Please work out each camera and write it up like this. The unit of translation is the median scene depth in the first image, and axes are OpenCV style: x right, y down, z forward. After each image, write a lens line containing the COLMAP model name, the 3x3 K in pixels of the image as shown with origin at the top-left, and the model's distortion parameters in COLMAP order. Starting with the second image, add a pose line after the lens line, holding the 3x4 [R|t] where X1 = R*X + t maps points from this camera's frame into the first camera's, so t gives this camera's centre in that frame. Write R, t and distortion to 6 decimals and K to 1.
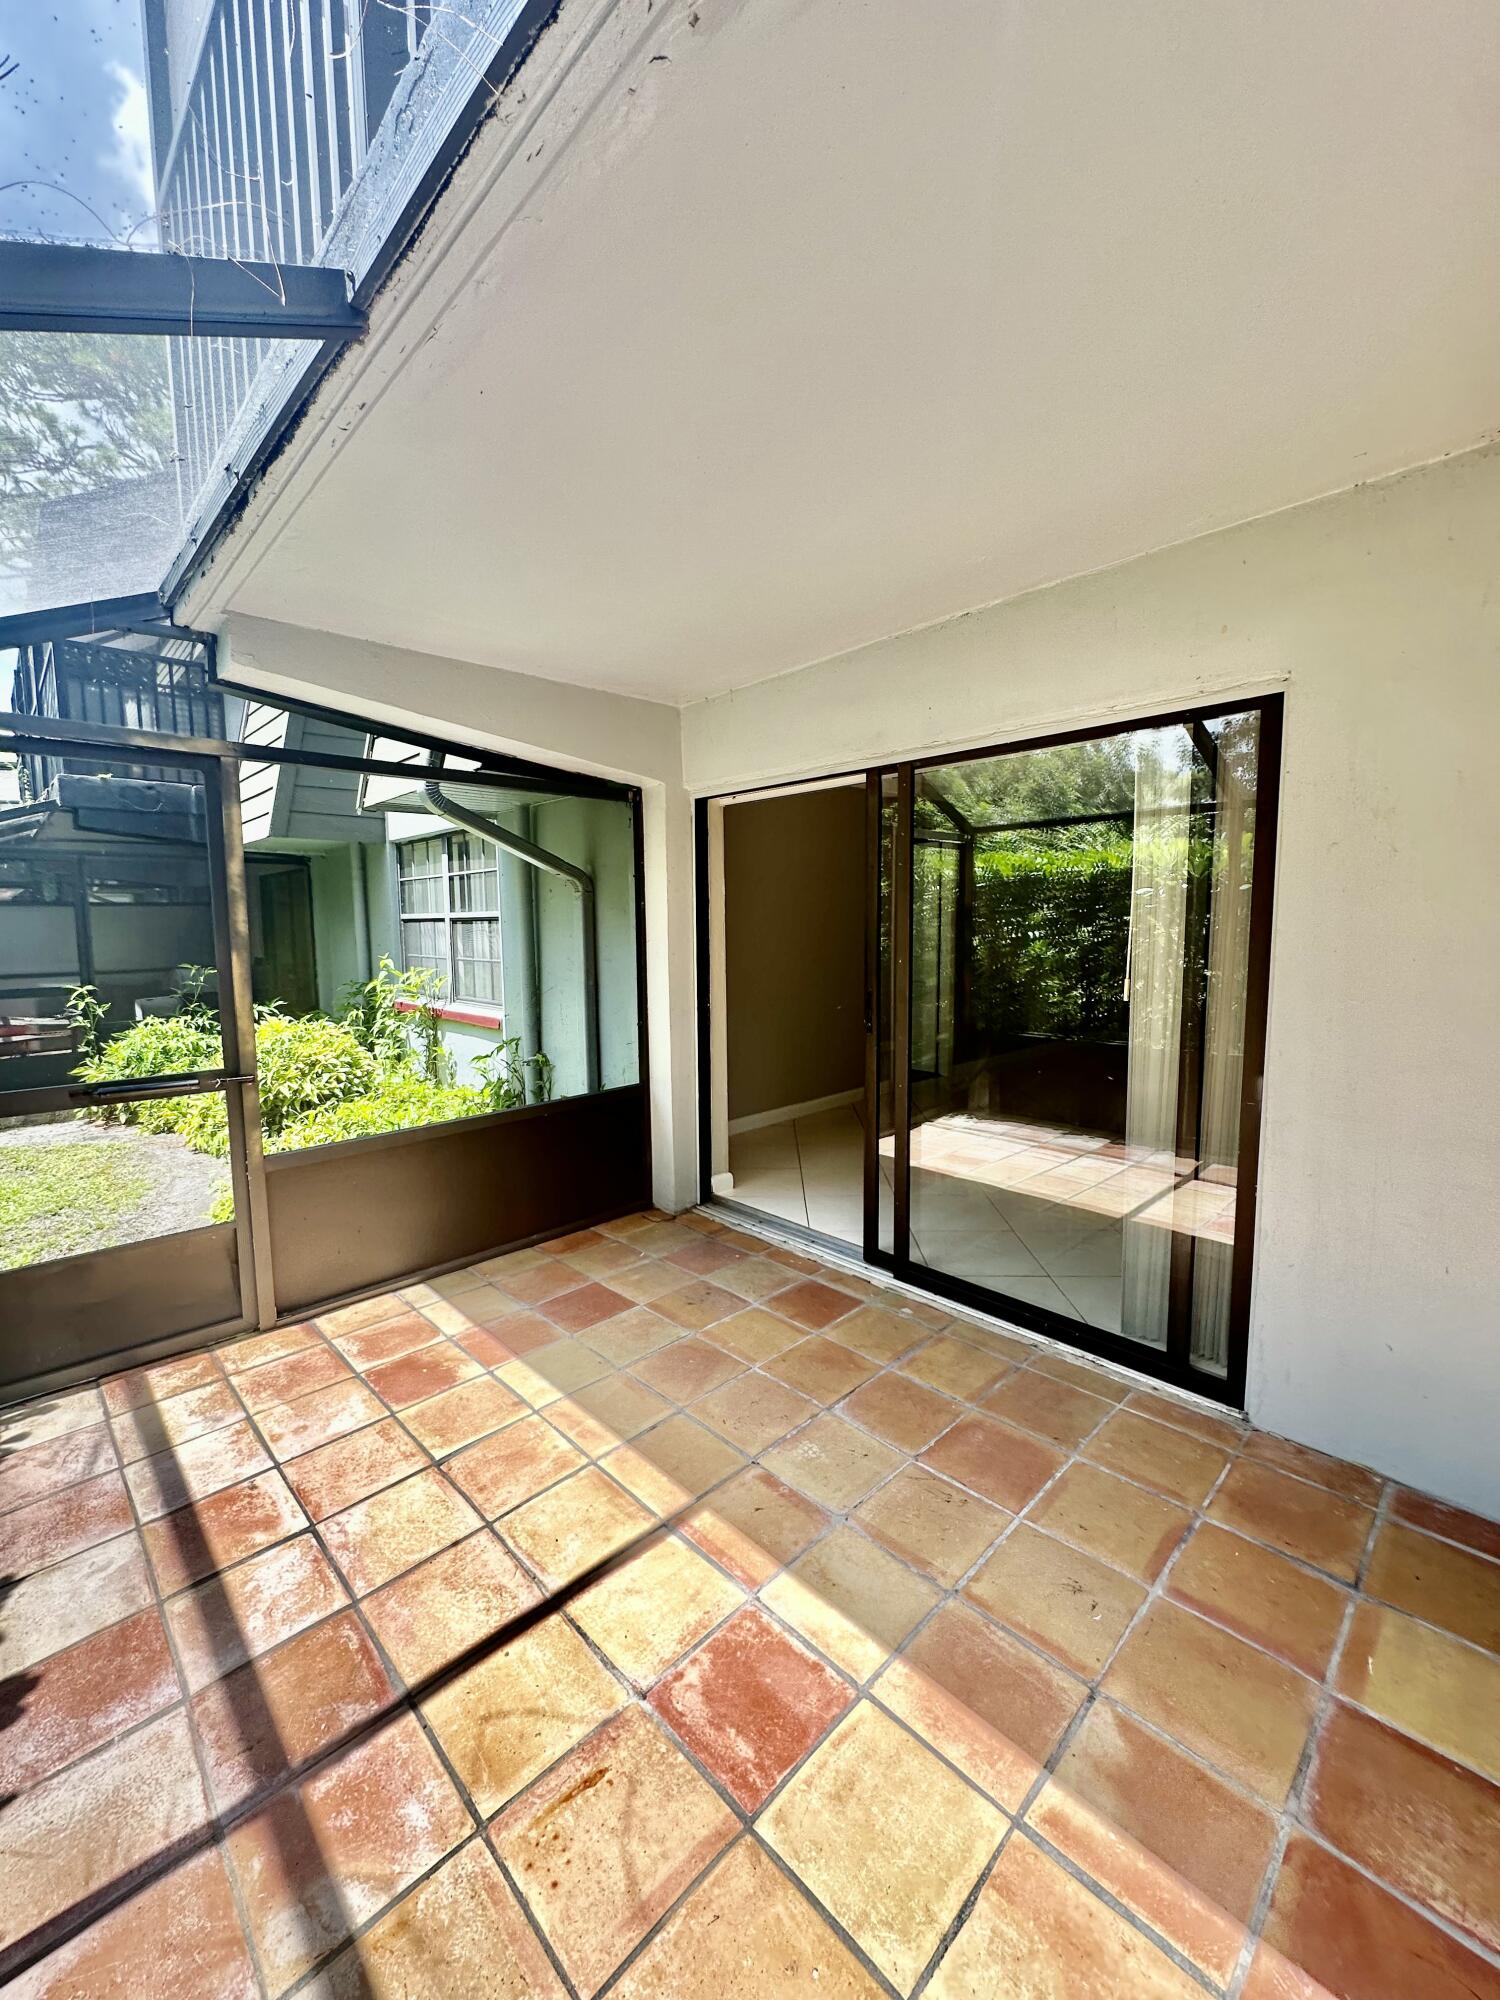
lens RADIAL K [[797.3, 0, 751.2], [0, 797.3, 999.4], [0, 0, 1]] dist [0.002054, 0.000039]
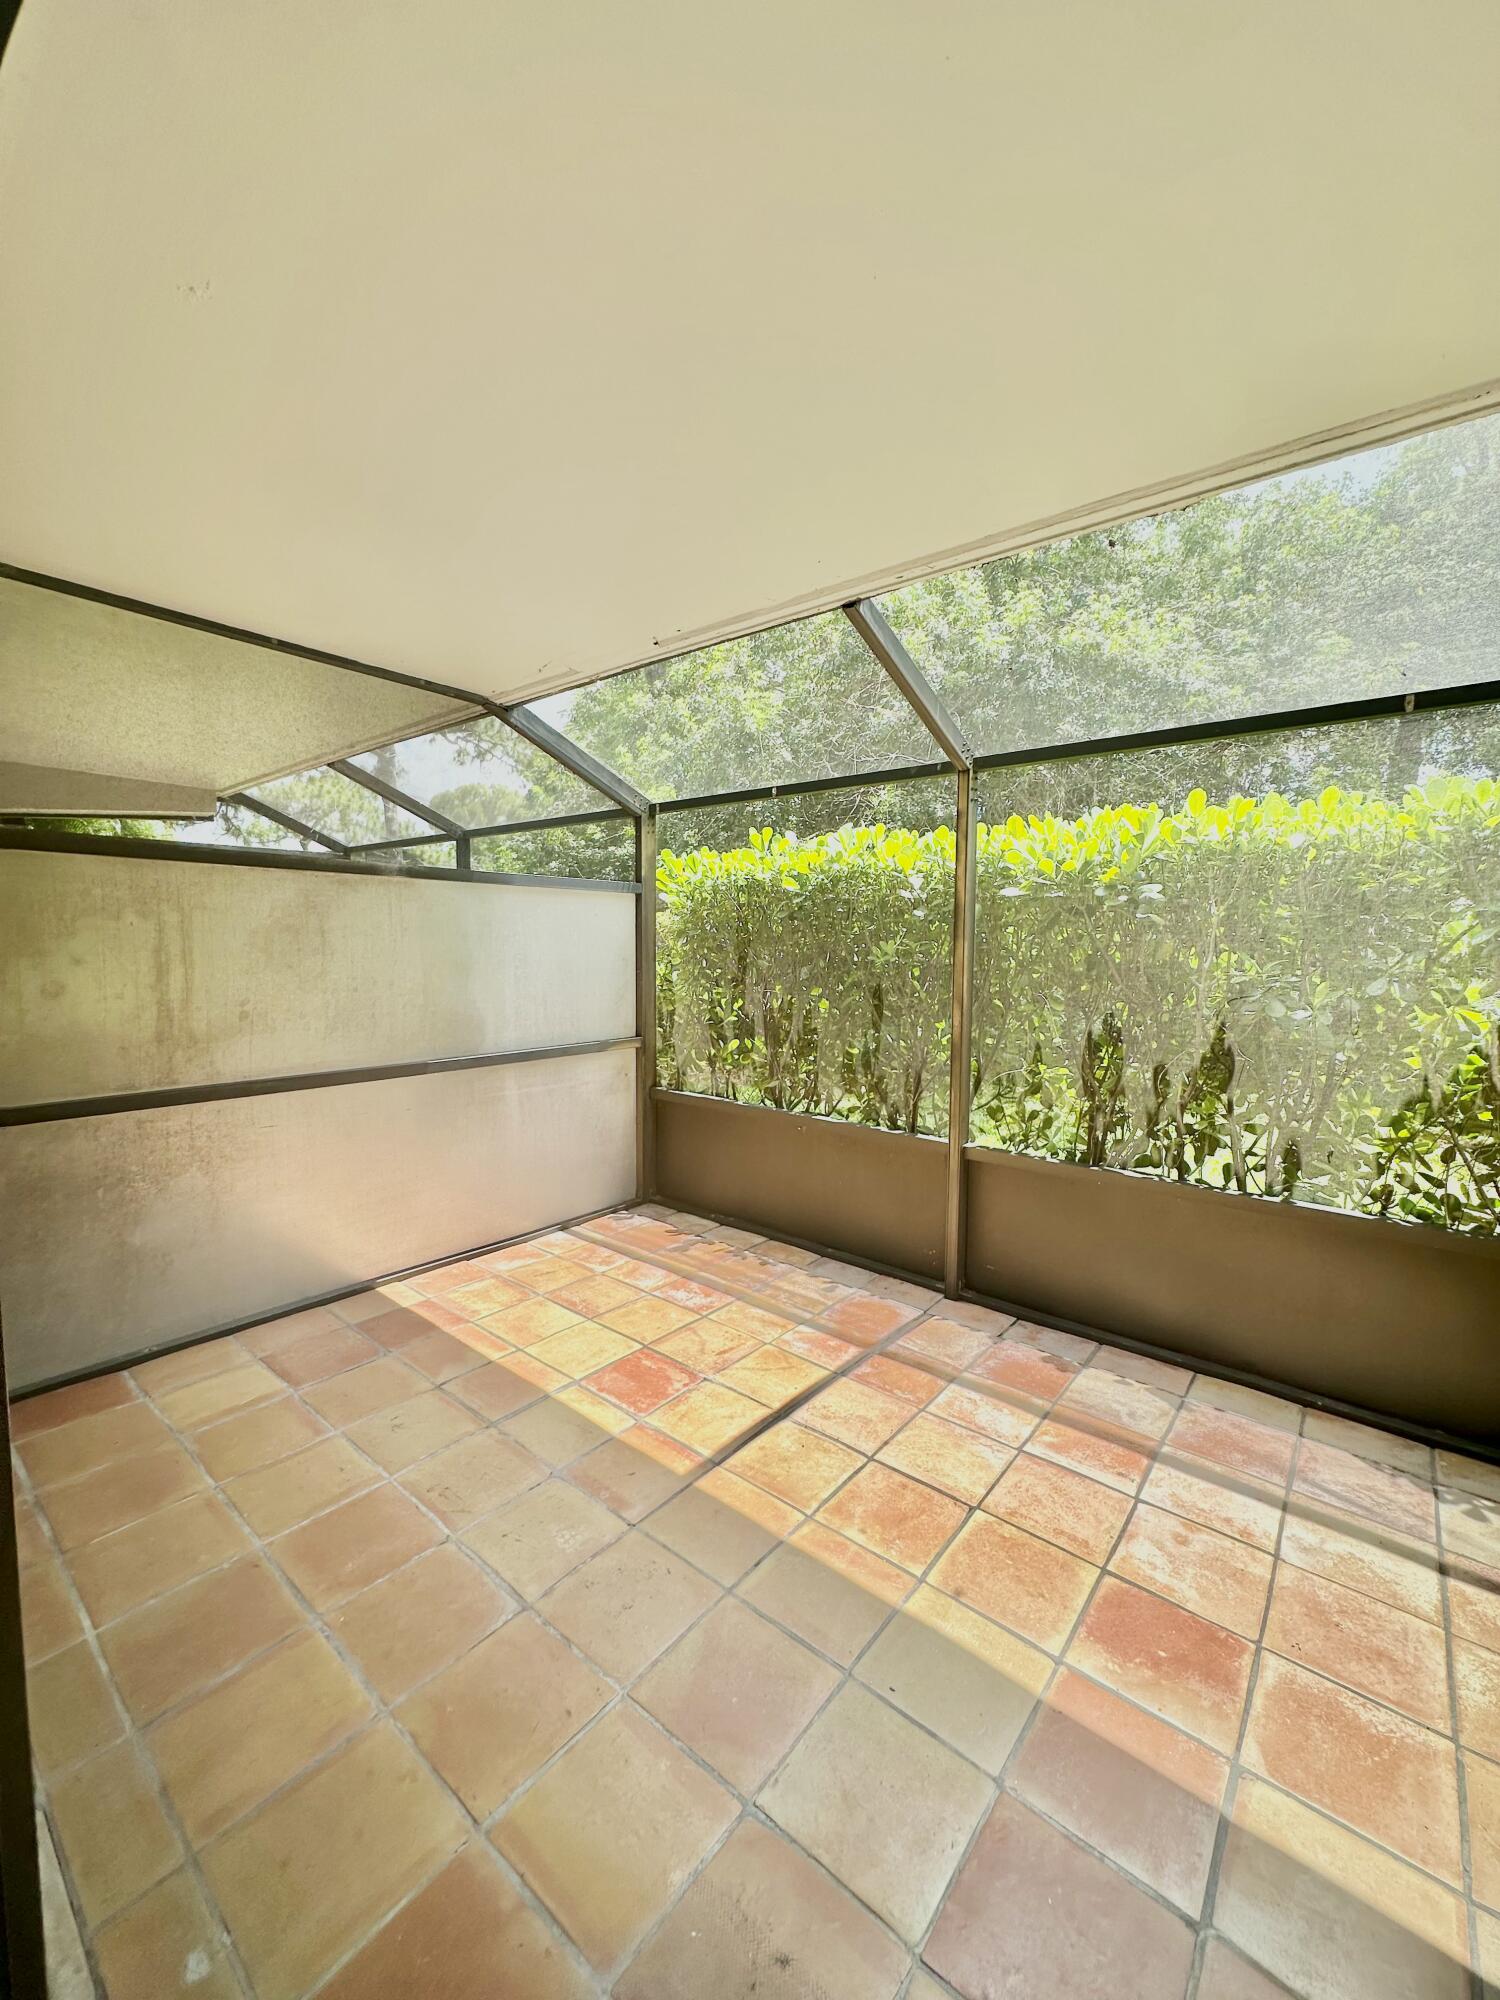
lens RADIAL K [[797.3, 0, 748.9], [0, 797.3, 1000.3], [0, 0, 1]] dist [0.002054, 0.000039]
pose [[-0.994121, 0.011136, -0.107703, -0.041749], [-0.008444, 0.983694, 0.179650, -0.195875], [0.107947, 0.179503, -0.977817, 2.041290]]
